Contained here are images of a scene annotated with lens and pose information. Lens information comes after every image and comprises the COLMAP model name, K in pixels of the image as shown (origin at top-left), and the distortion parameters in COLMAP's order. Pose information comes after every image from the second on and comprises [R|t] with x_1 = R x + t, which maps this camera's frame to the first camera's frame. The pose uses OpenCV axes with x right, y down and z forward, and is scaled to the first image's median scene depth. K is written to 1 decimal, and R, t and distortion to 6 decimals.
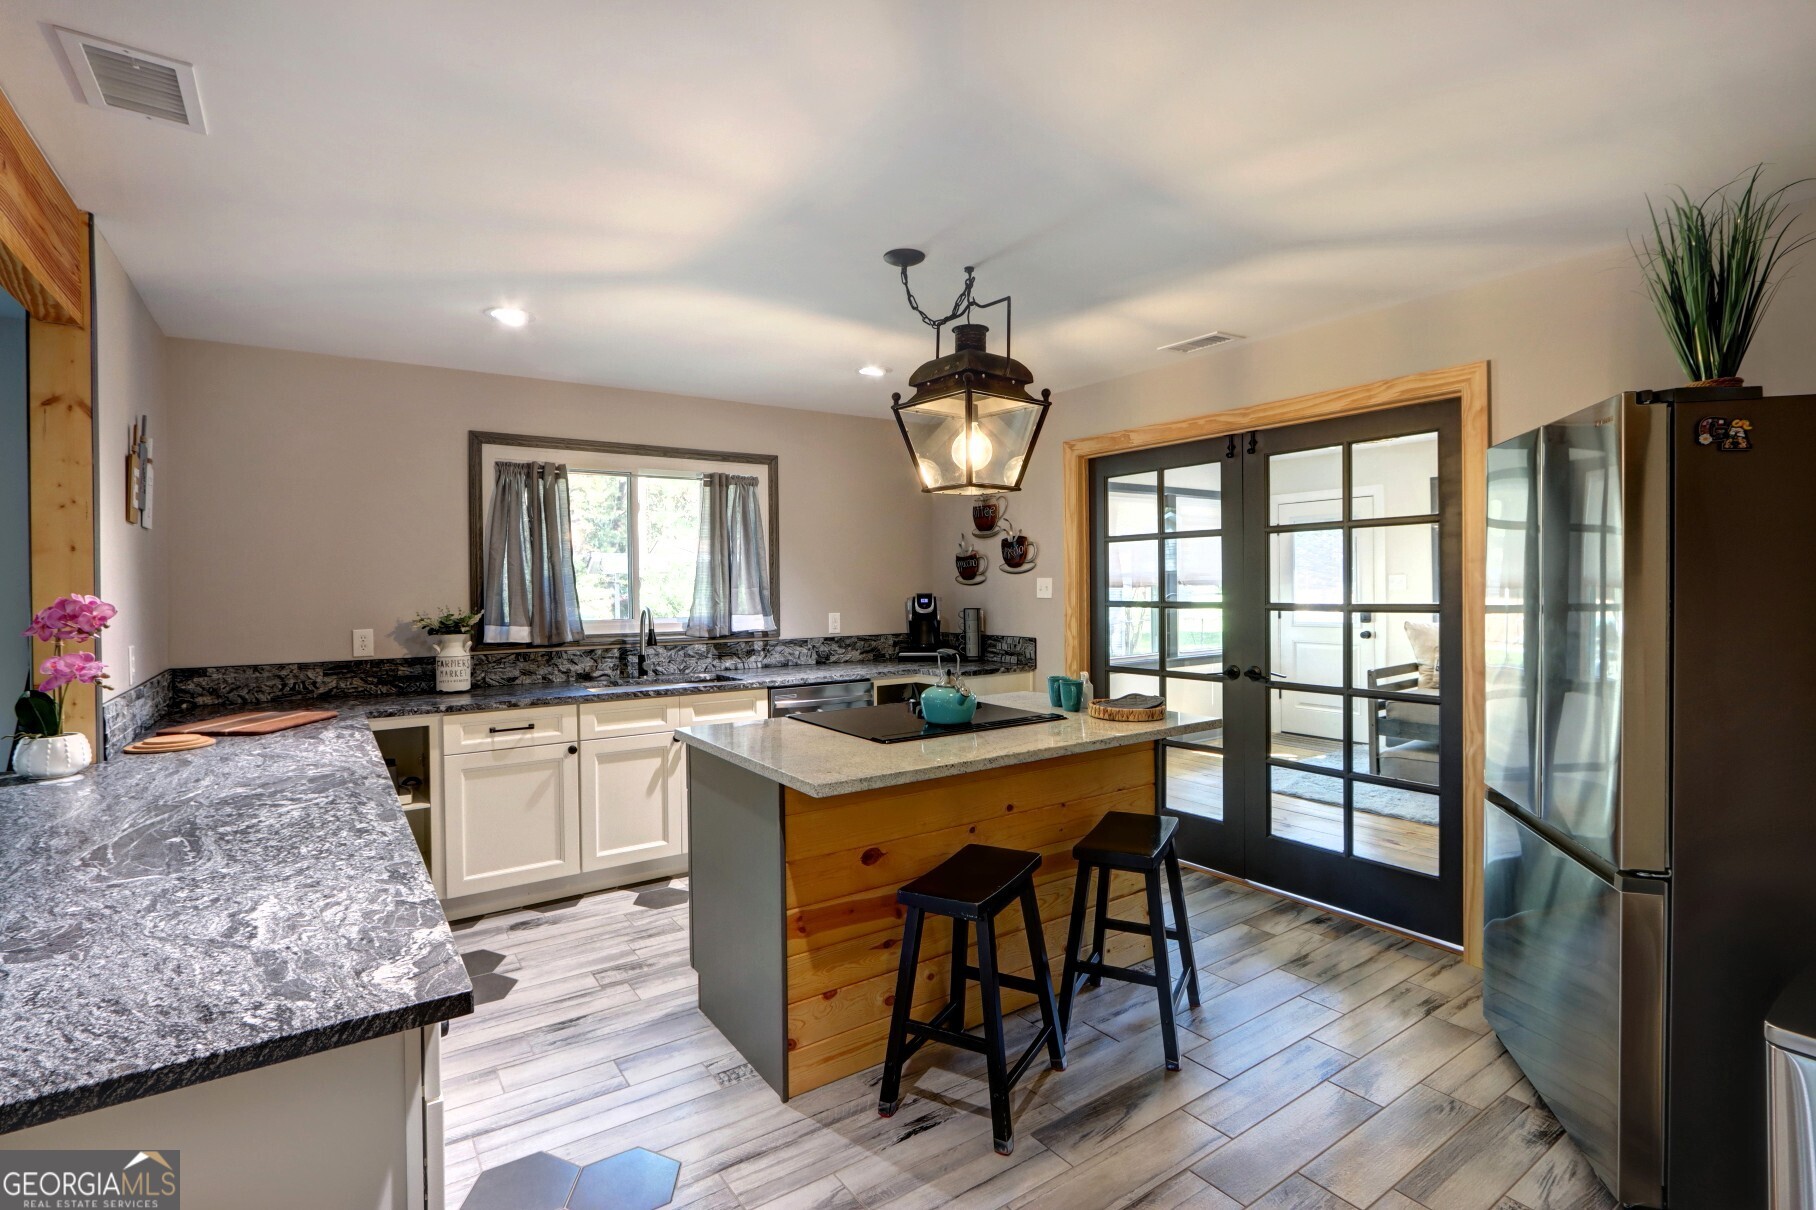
lens RADIAL K [[852.5, 0, 883.0], [0, 852.5, 588.5], [0, 0, 1]] dist [-0.023644, 0.005011]
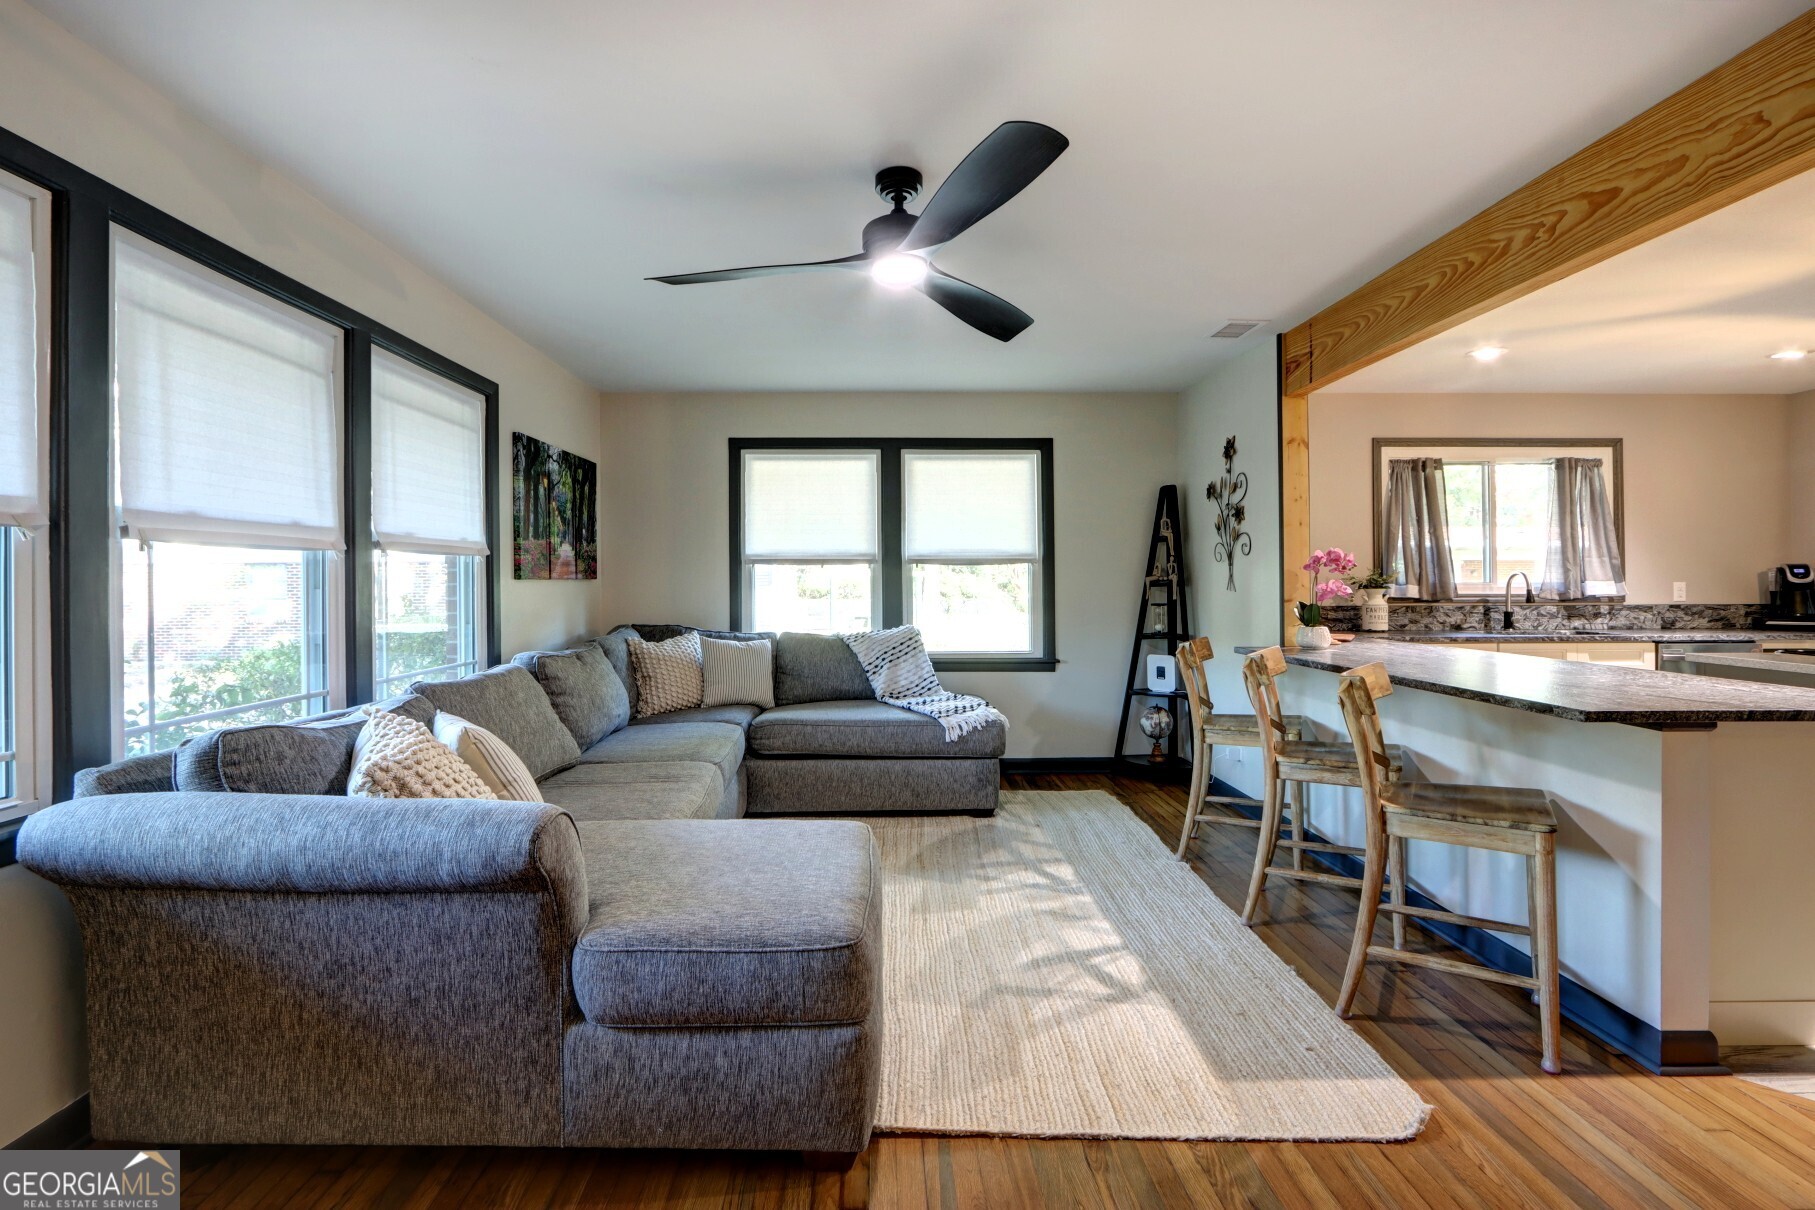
lens RADIAL K [[852.1, 0, 886.9], [0, 852.1, 572.5], [0, 0, 1]] dist [-0.023644, 0.005011]
pose [[0.840314, 0.003242, -0.542090, -0.392688], [-0.008817, 0.999932, -0.007688, 0.040918], [0.542028, 0.011240, 0.840285, -0.506257]]
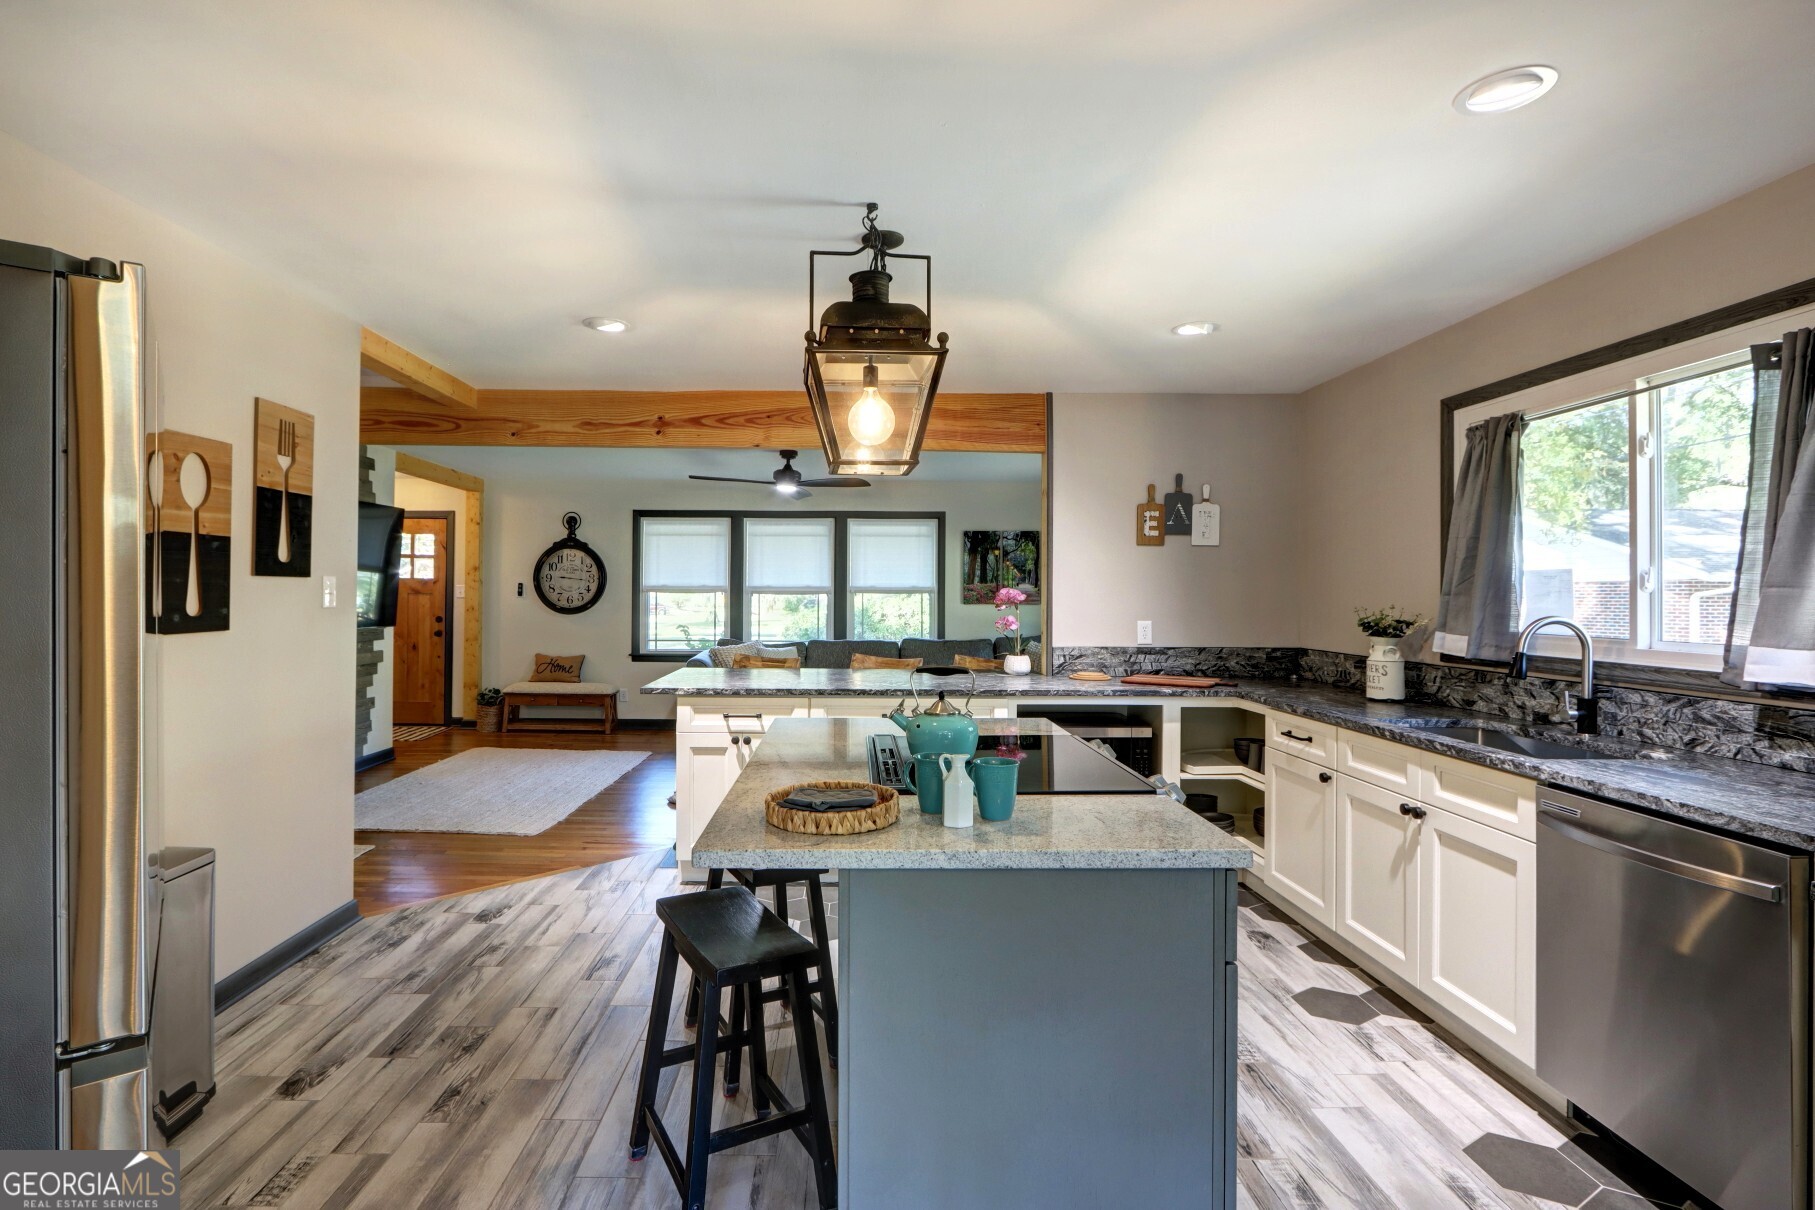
lens RADIAL K [[852.1, 0, 862.3], [0, 852.1, 586.9], [0, 0, 1]] dist [-0.023644, 0.005011]
pose [[-0.538583, 0.002548, -0.842568, 0.512651], [-0.002190, 0.999988, 0.004425, -0.001931], [0.842569, 0.004229, -0.538571, 0.927985]]
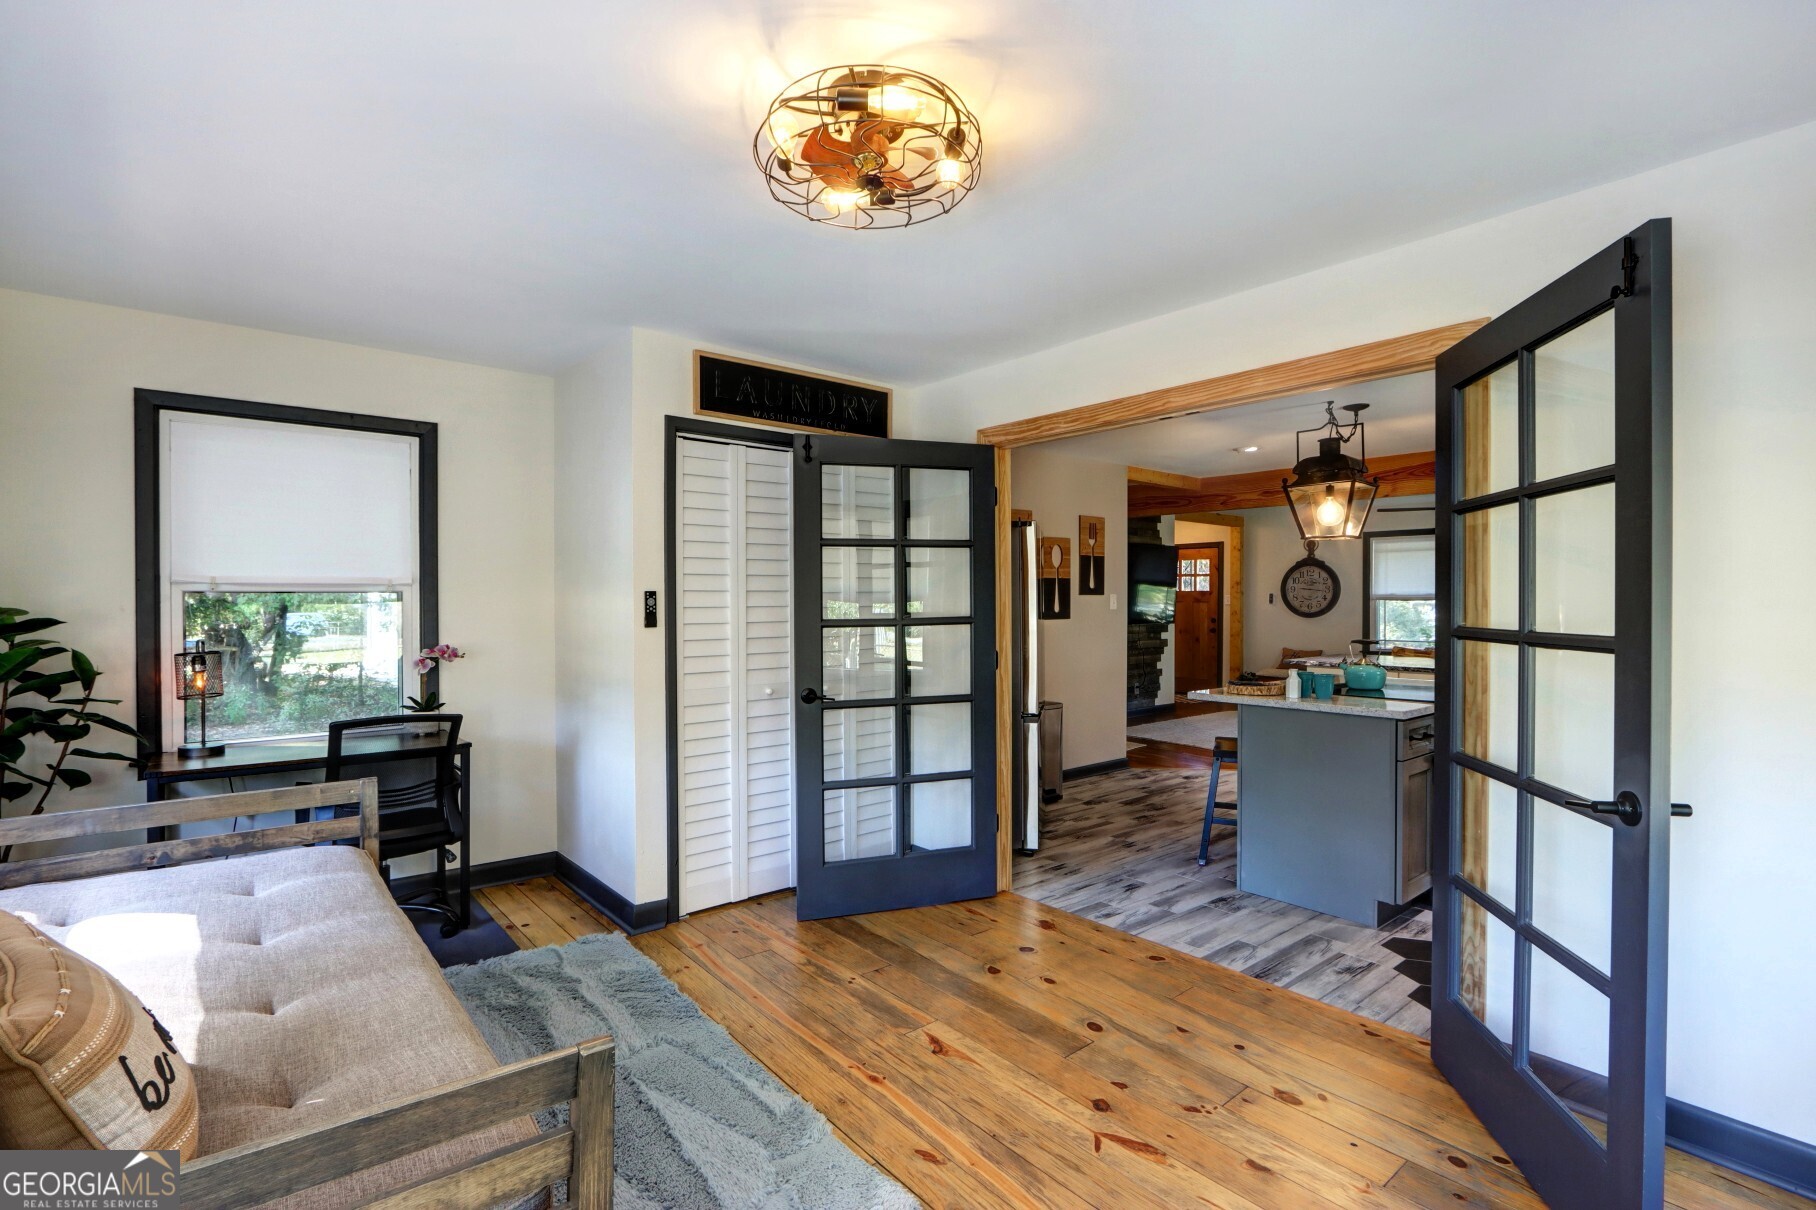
lens RADIAL K [[852.5, 0, 874.8], [0, 852.5, 593.8], [0, 0, 1]] dist [-0.023644, 0.005011]
pose [[-0.995565, 0.011145, -0.093409, 0.714115], [0.011192, 0.999937, 0.000016, -0.012758], [0.093403, -0.001030, -0.995628, 1.636800]]
